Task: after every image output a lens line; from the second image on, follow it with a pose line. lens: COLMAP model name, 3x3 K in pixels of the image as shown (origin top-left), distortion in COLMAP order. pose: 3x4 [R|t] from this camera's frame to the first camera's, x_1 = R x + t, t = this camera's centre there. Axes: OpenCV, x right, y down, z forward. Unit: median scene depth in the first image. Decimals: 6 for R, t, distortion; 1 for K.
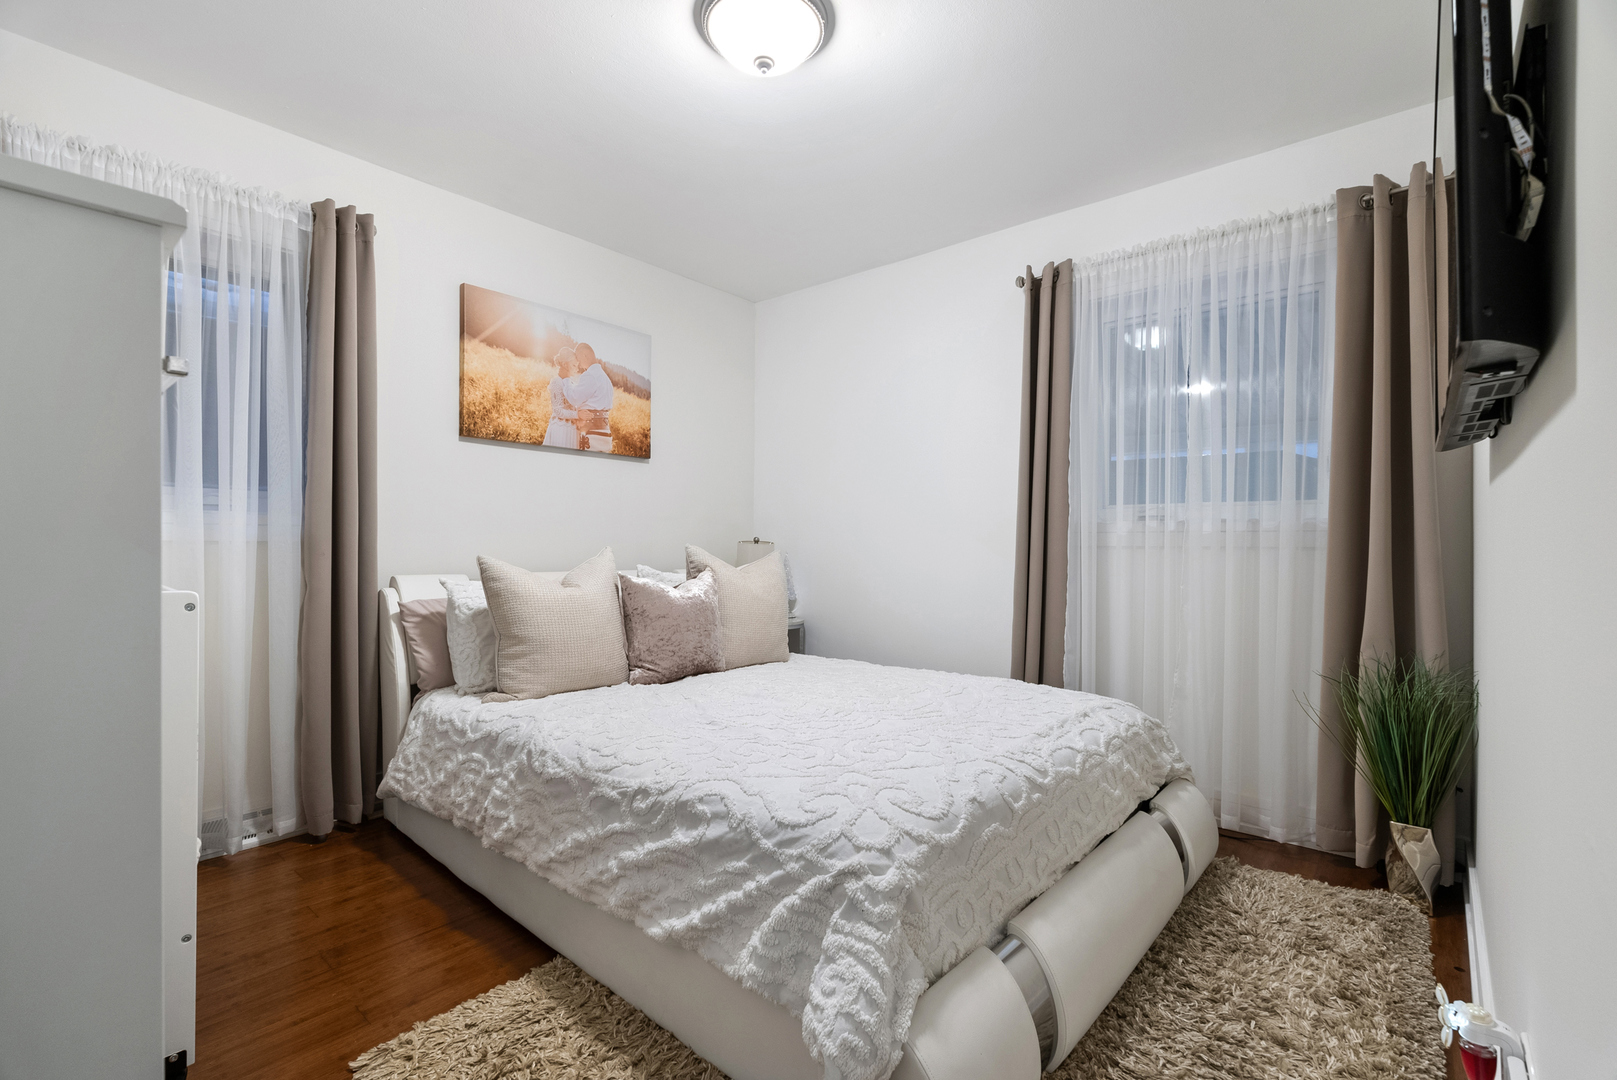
lens RADIAL K [[727.9, 0, 812.2], [0, 727.9, 543.9], [0, 0, 1]] dist [-0.003232, 0.000704]
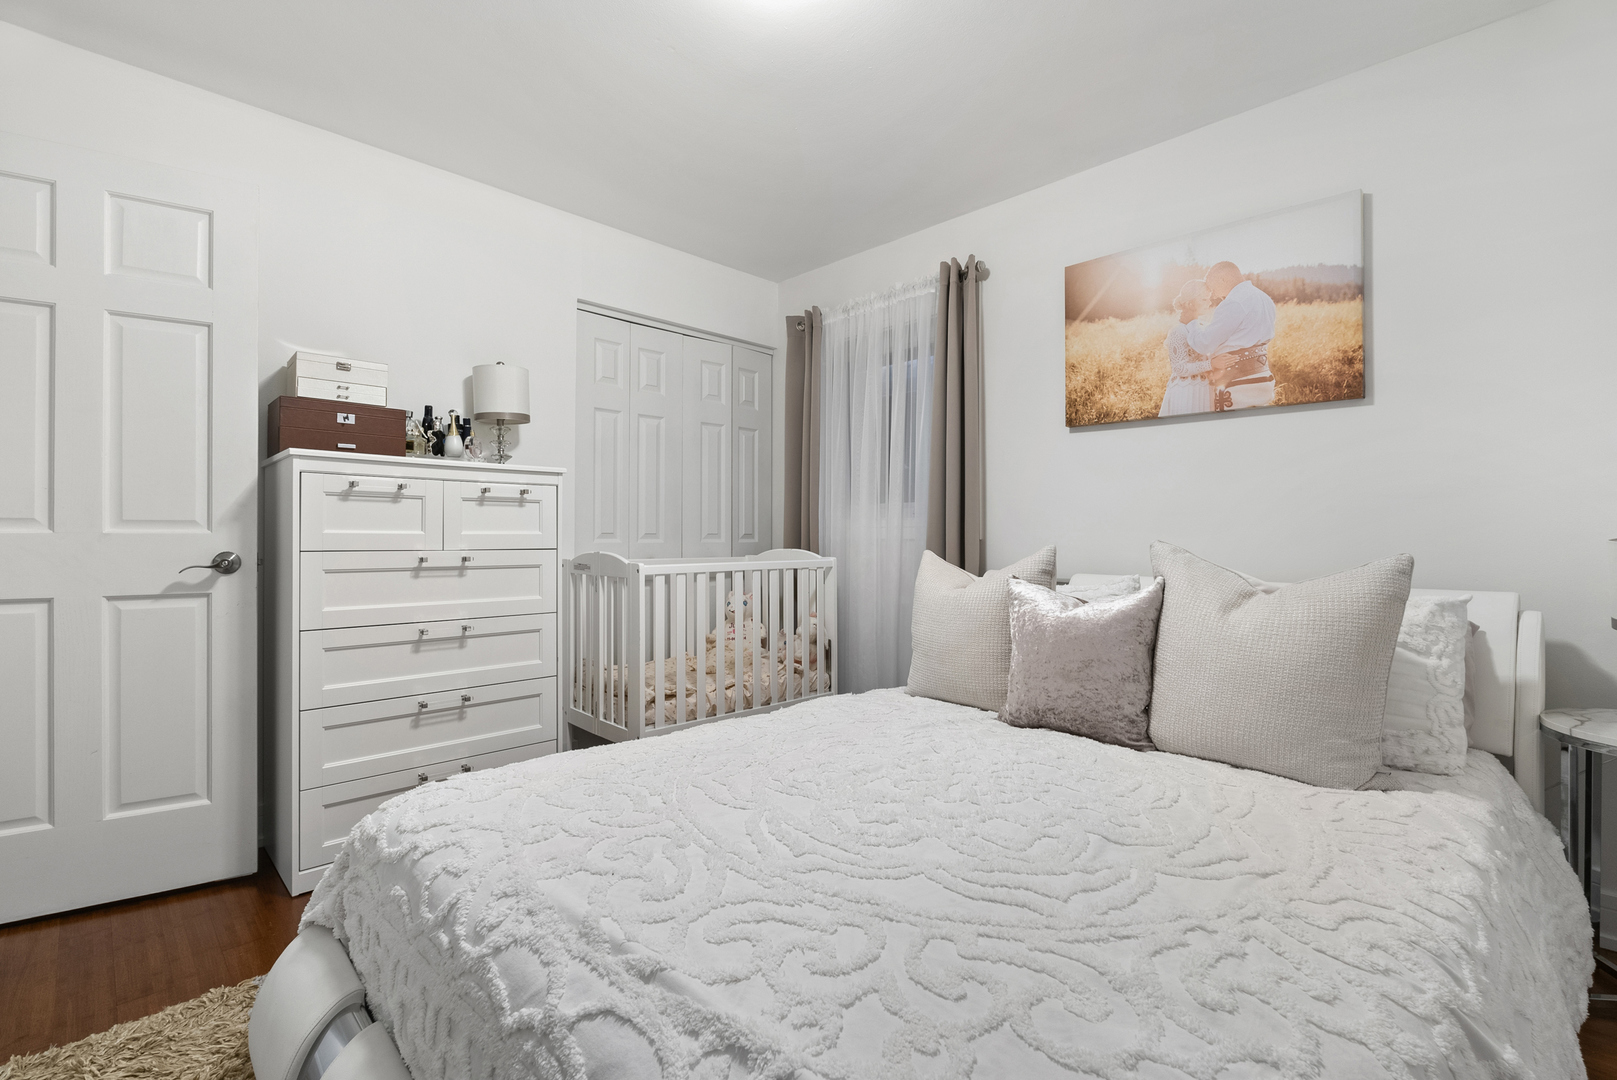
lens RADIAL K [[727.9, 0, 808.2], [0, 727.9, 534.7], [0, 0, 1]] dist [-0.003232, 0.000704]
pose [[-0.104125, 0.001438, -0.994563, 0.453007], [0.001007, 0.999999, 0.001340, -0.007928], [0.994564, -0.000862, -0.104126, 0.681705]]
